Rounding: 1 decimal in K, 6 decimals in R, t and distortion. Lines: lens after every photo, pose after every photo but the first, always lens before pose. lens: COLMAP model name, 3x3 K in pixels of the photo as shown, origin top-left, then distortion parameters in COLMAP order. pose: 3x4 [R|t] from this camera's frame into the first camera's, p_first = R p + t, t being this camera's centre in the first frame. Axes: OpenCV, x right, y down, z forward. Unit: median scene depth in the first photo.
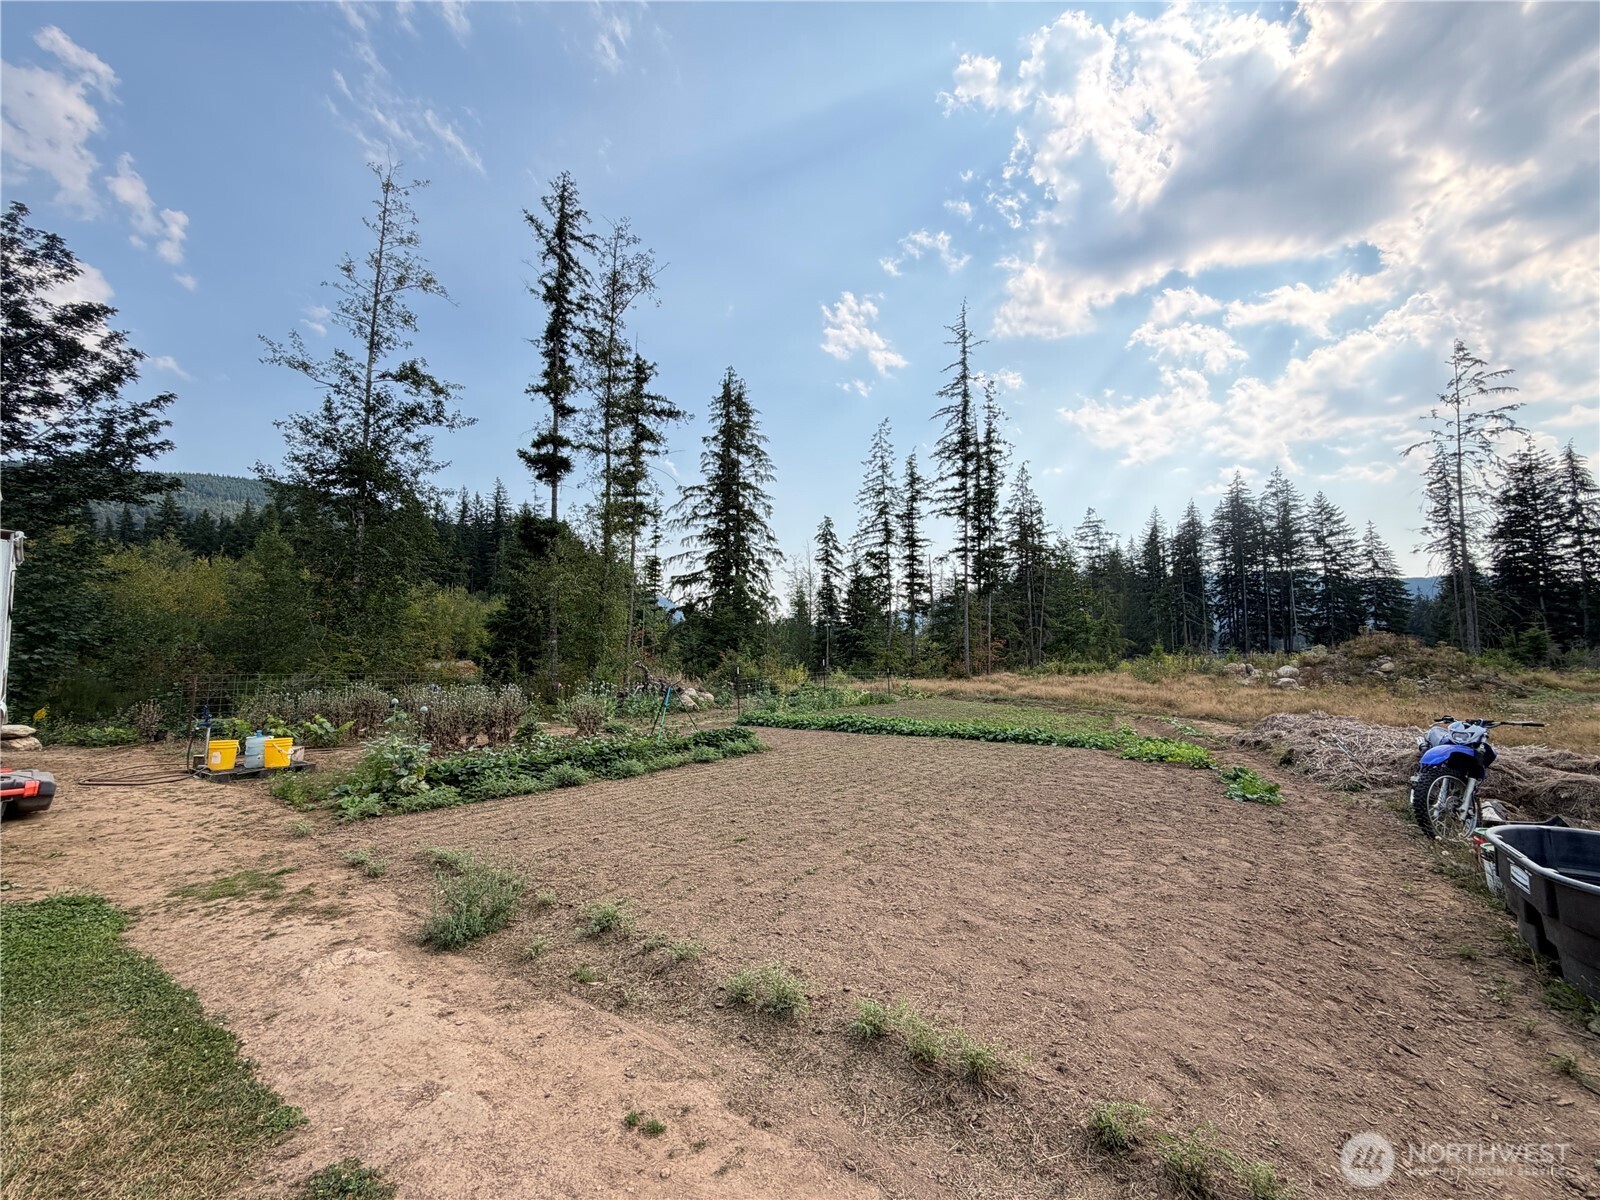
lens RADIAL K [[639.3, 0, 796.5], [0, 639.3, 595.9], [0, 0, 1]] dist [-0.000912, 0.000173]
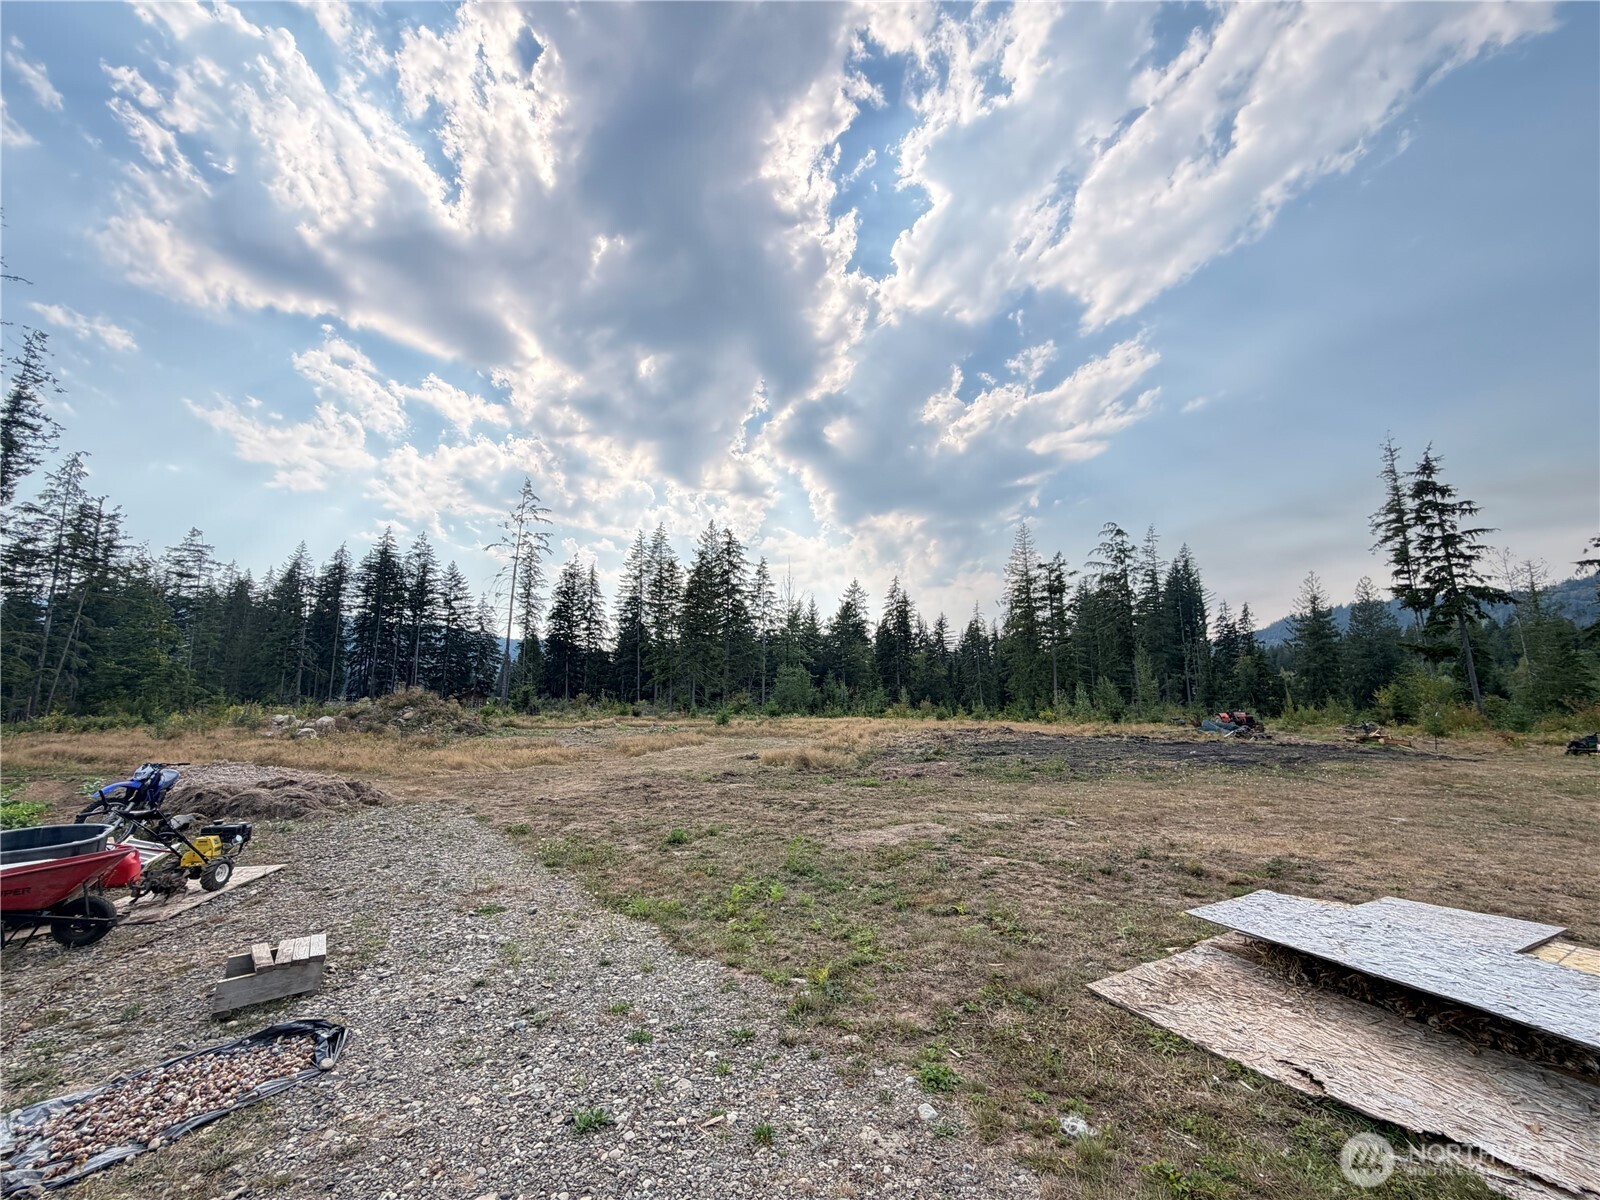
lens RADIAL K [[639.3, 0, 796.5], [0, 639.3, 595.9], [0, 0, 1]] dist [-0.000912, 0.000173]
pose [[0.387201, 0.148118, 0.910020, 0.016577], [-0.083092, 0.988601, -0.125553, -0.014224], [-0.918244, -0.027001, 0.395094, -0.102643]]
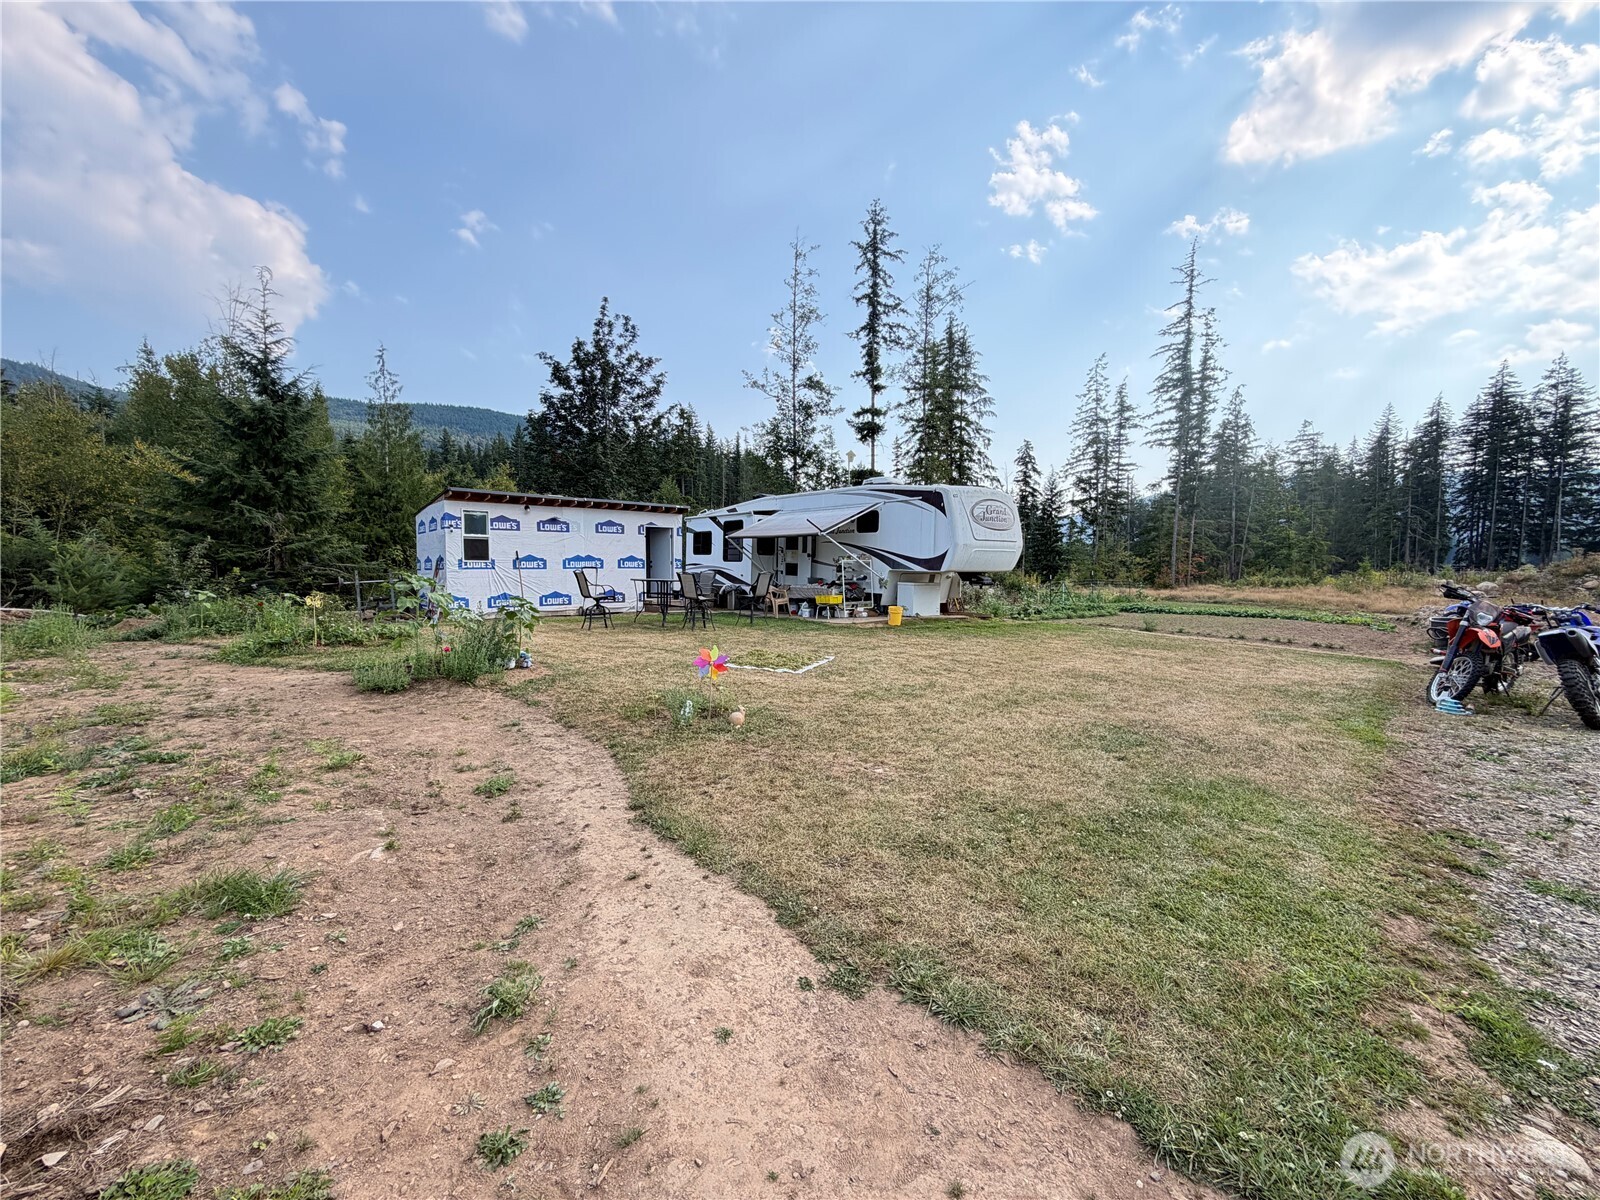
lens RADIAL K [[632.9, 0, 800.0], [0, 632.9, 600.0], [0, 0, 1]] dist [-0.000385, -0.000652]
pose [[0.974710, 0.023860, -0.222197, -0.109325], [0.008805, 0.989411, 0.144871, -0.019574], [0.223301, -0.143164, 0.964179, -0.215058]]
